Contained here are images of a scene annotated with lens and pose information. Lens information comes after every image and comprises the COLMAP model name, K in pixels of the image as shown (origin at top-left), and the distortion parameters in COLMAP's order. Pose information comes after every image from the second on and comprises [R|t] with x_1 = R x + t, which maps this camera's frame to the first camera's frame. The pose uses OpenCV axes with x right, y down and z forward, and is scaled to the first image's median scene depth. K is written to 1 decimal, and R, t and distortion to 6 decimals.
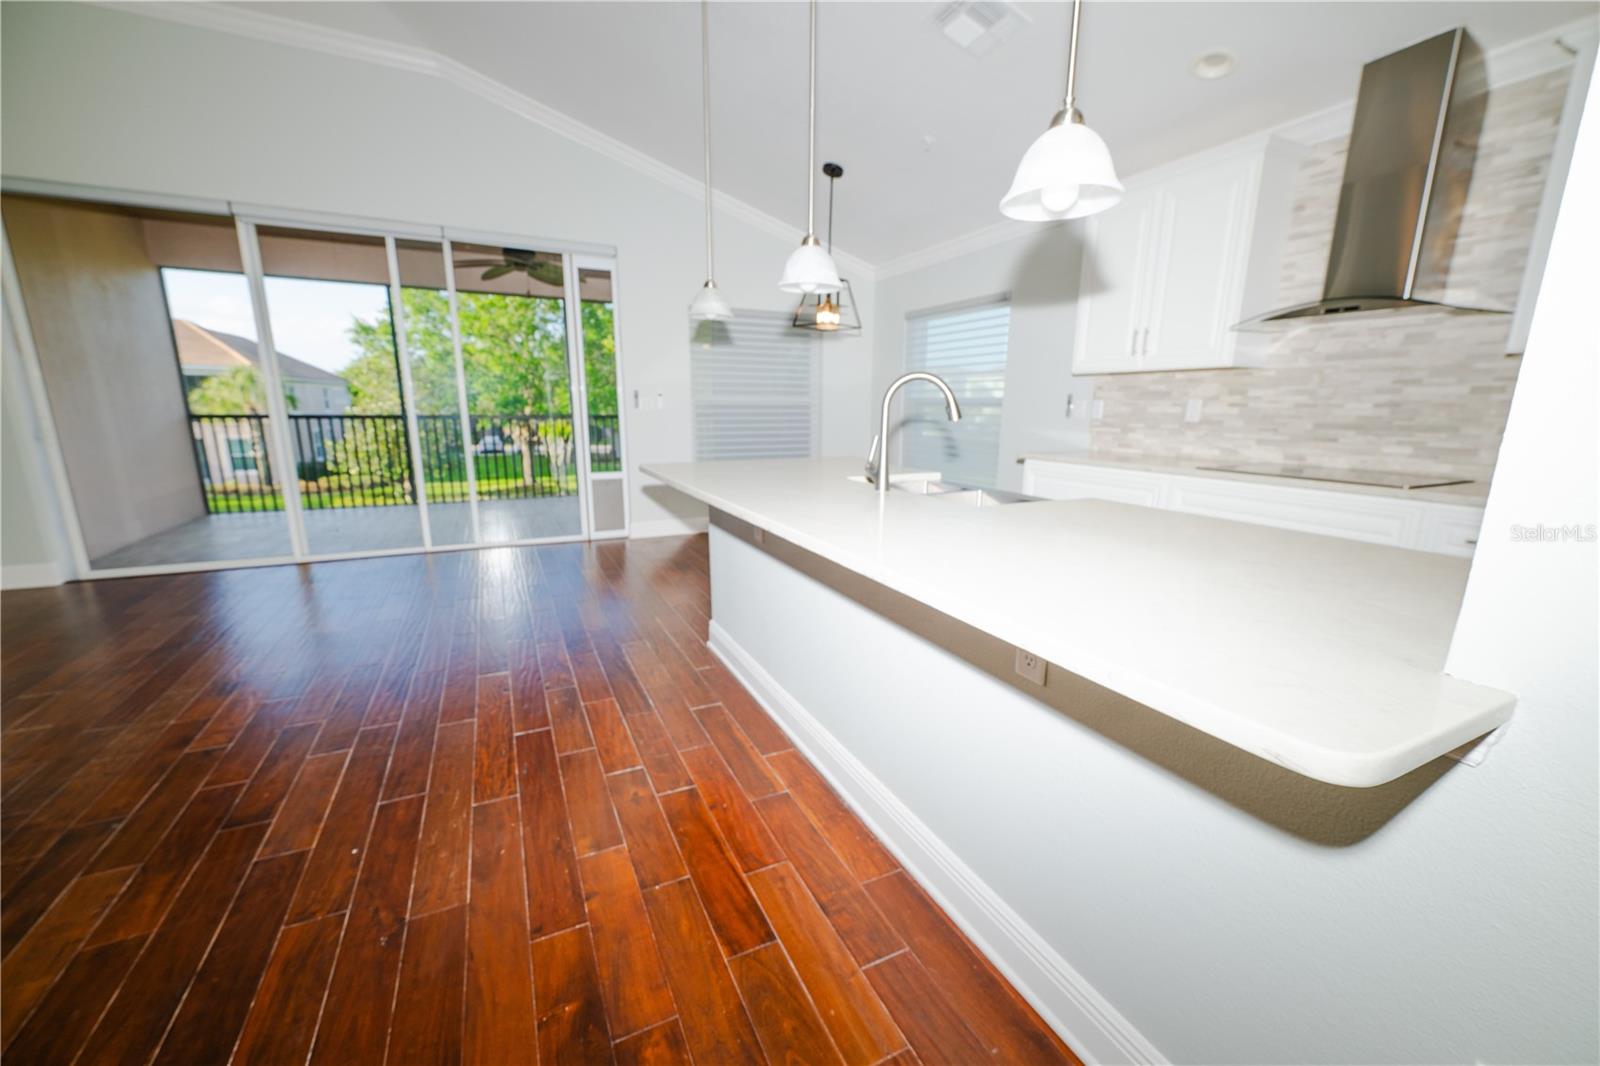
lens RADIAL K [[630.5, 0, 797.1], [0, 630.5, 538.7], [0, 0, 1]] dist [0.001180, -0.000250]
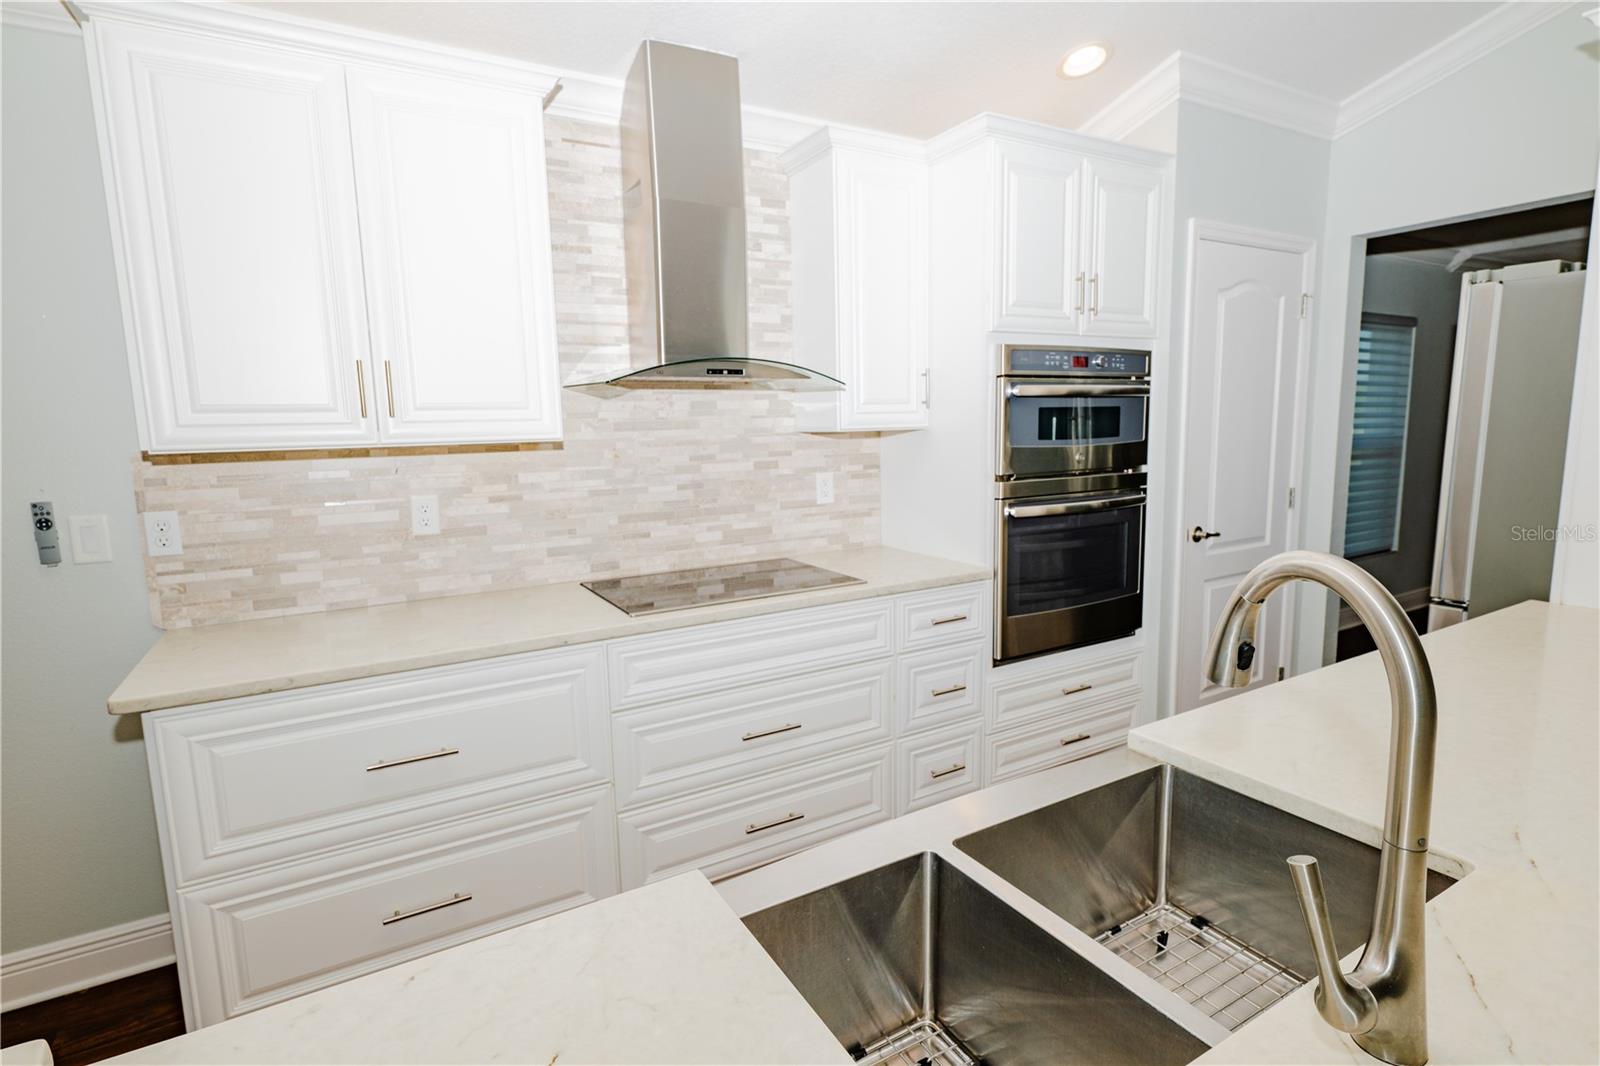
lens RADIAL K [[789.0, 0, 800.7], [0, 789.0, 538.3], [0, 0, 1]] dist [-0.000507, 0.000380]
pose [[-0.080785, -0.148876, 0.985550, -0.079279], [0.232343, 0.958730, 0.163869, -0.244763], [-0.969273, 0.242224, -0.042861, 0.802707]]
